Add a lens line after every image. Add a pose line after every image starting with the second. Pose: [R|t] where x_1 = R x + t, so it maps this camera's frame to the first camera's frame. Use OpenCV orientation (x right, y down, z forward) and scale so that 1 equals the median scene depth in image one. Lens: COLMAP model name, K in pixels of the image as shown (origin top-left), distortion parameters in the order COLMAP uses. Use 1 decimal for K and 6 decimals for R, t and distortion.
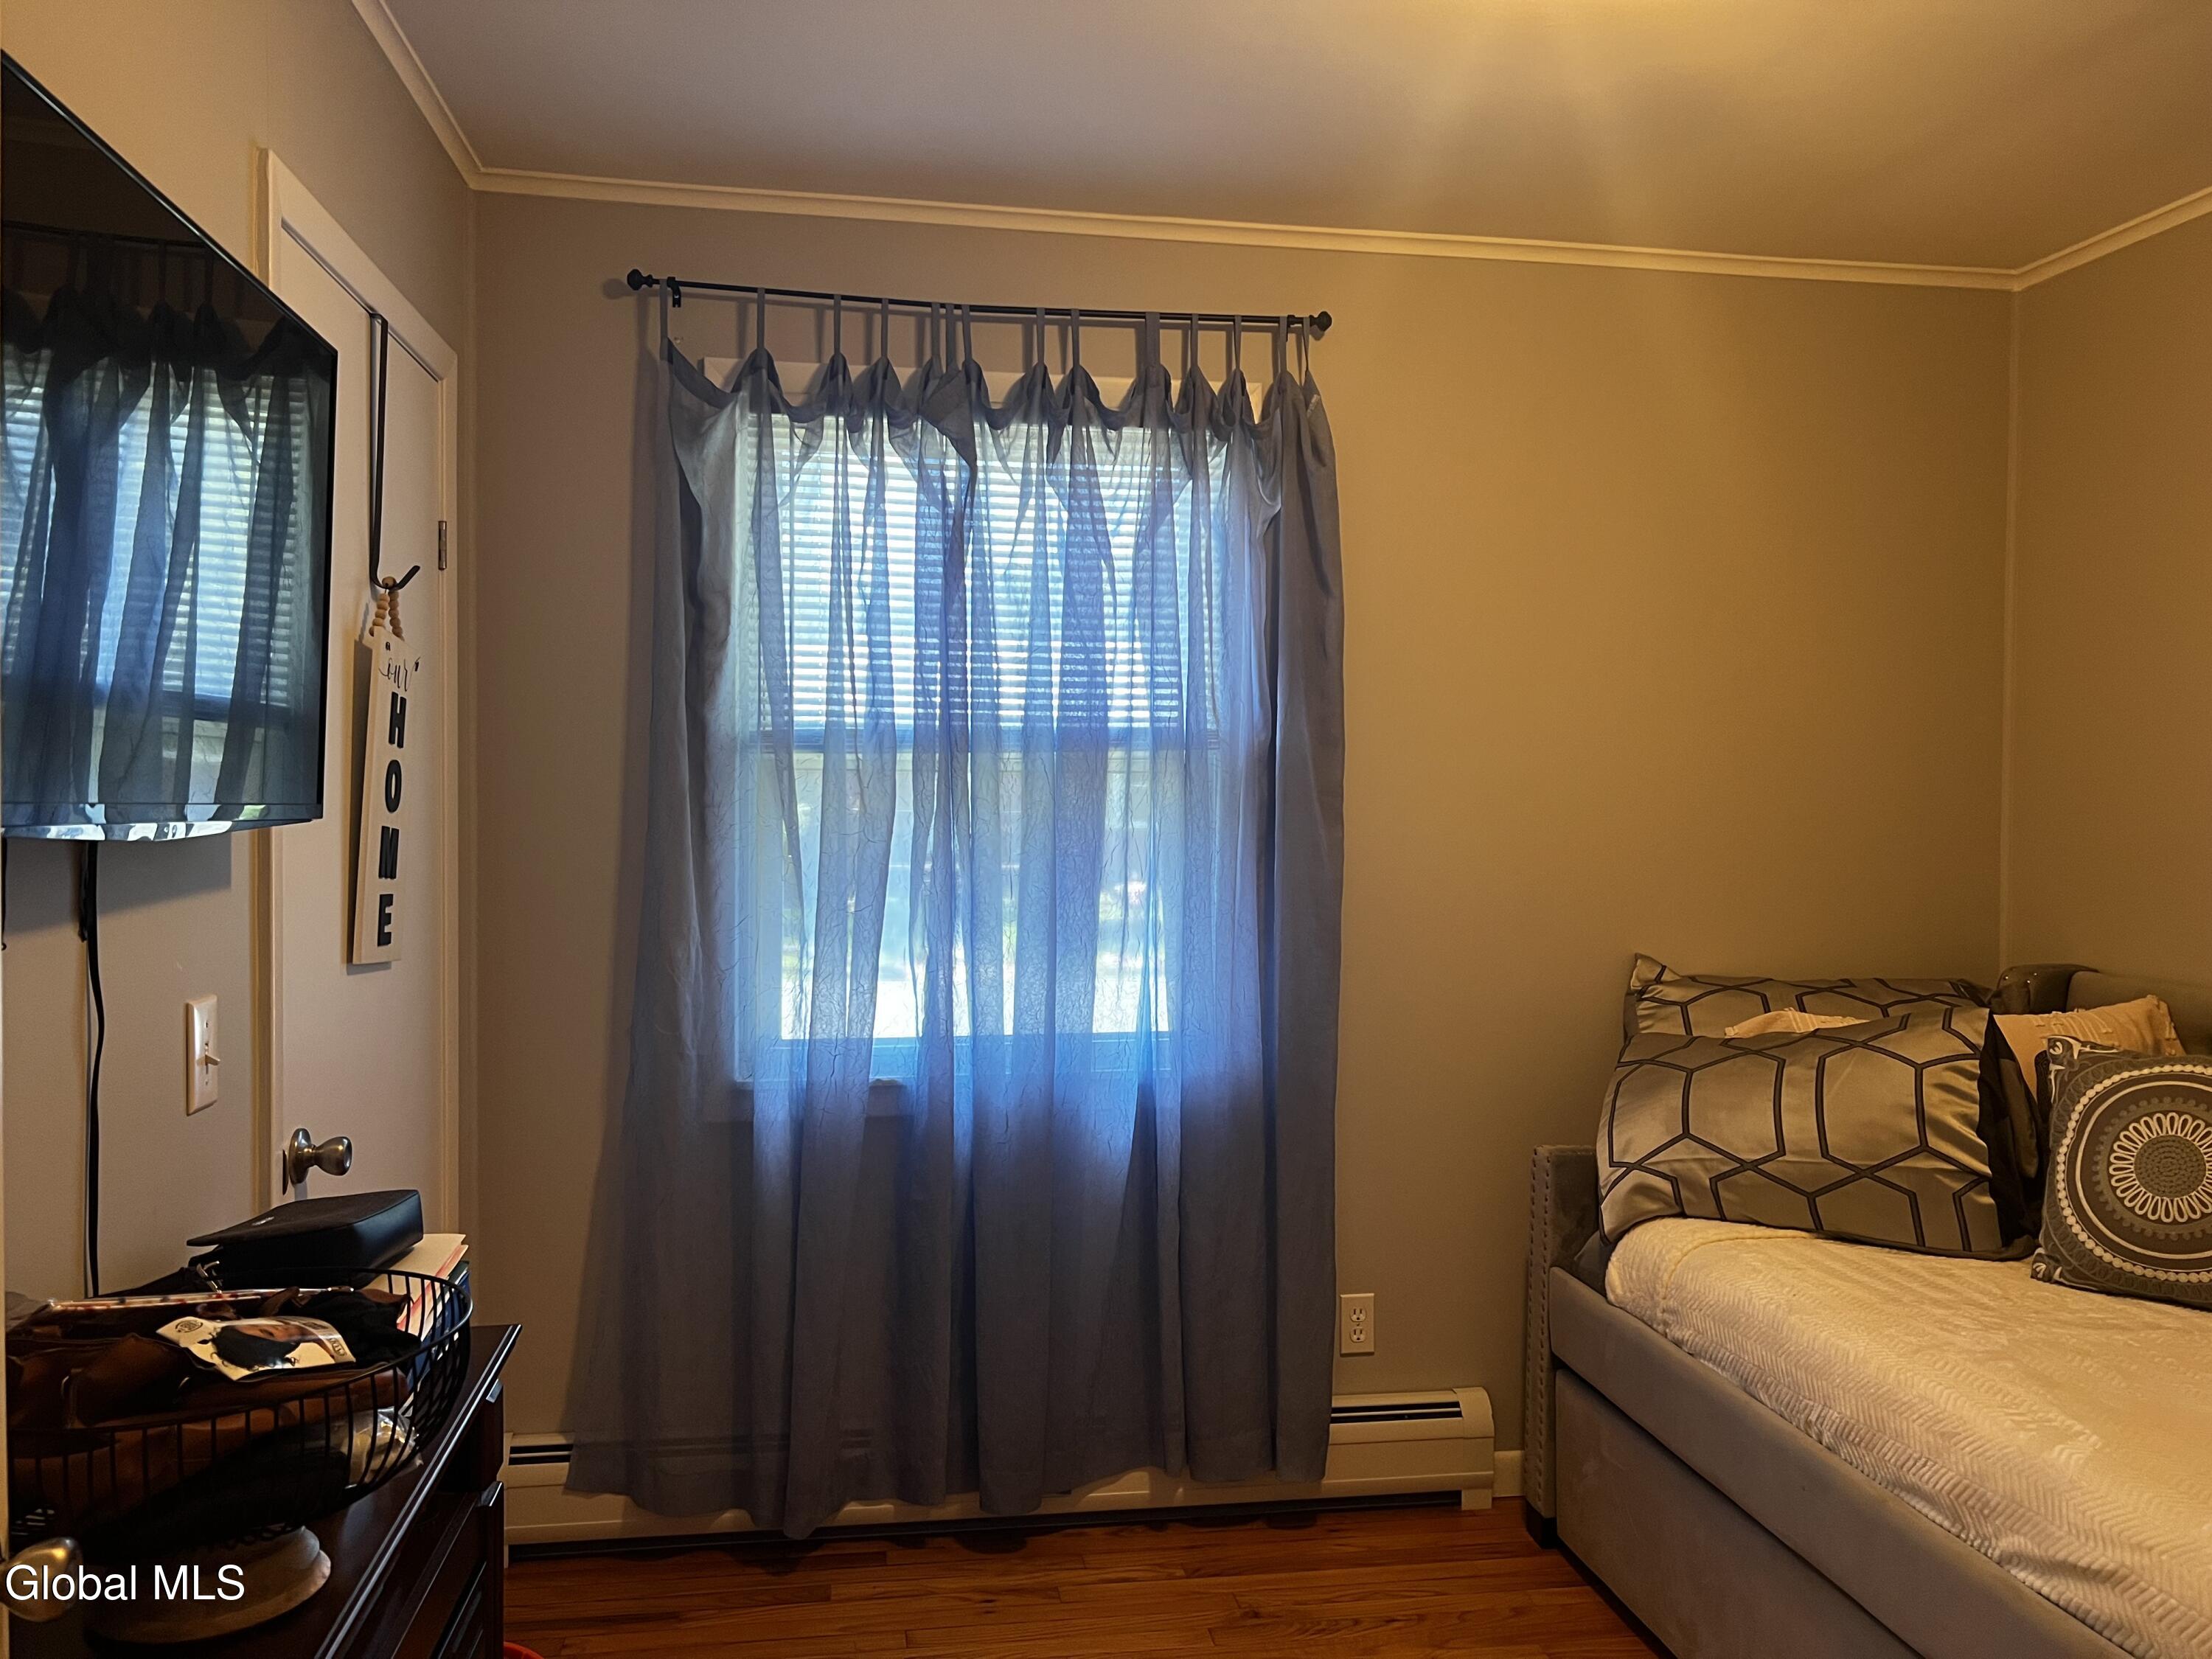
lens RADIAL K [[1656.5, 0, 1091.2], [0, 1656.5, 825.3], [0, 0, 1]] dist [0.058194, -0.072247]
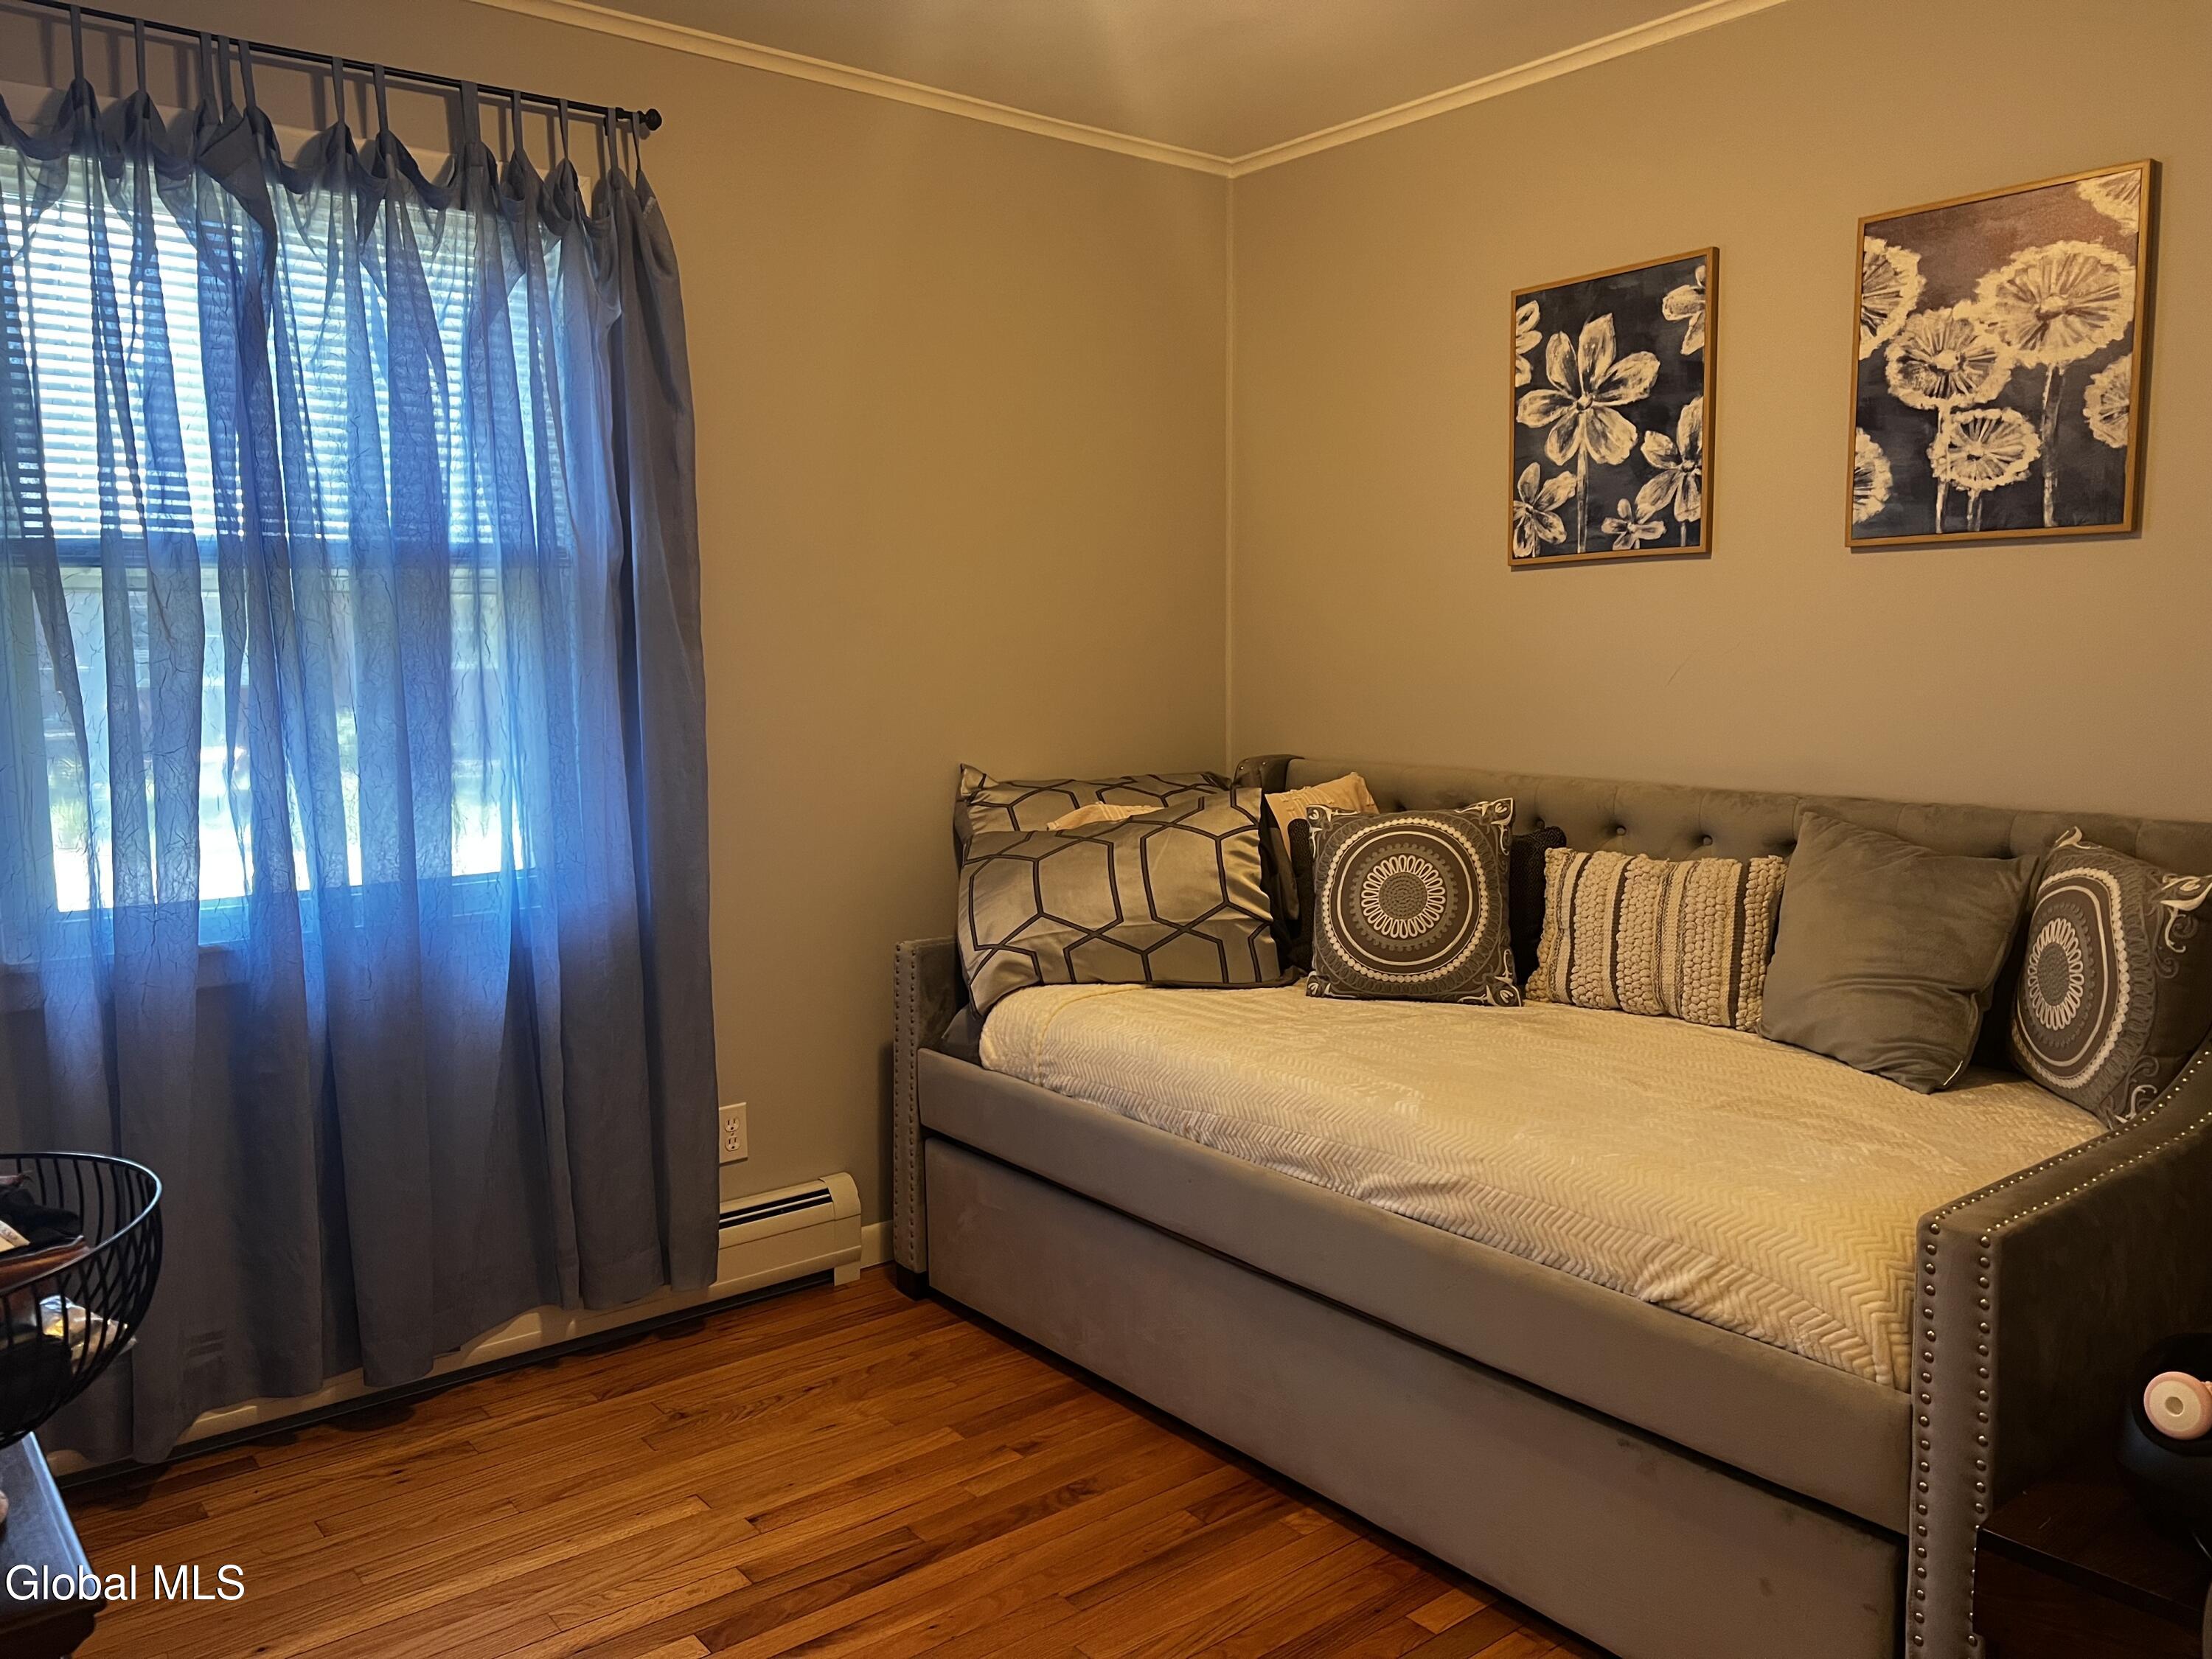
lens RADIAL K [[1656.5, 0, 1102.3], [0, 1656.5, 831.9], [0, 0, 1]] dist [0.058194, -0.072247]
pose [[0.870678, -0.069799, 0.486876, -0.140262], [0.024038, 0.994735, 0.099619, 0.016952], [-0.491266, -0.075033, 0.867772, 0.006102]]
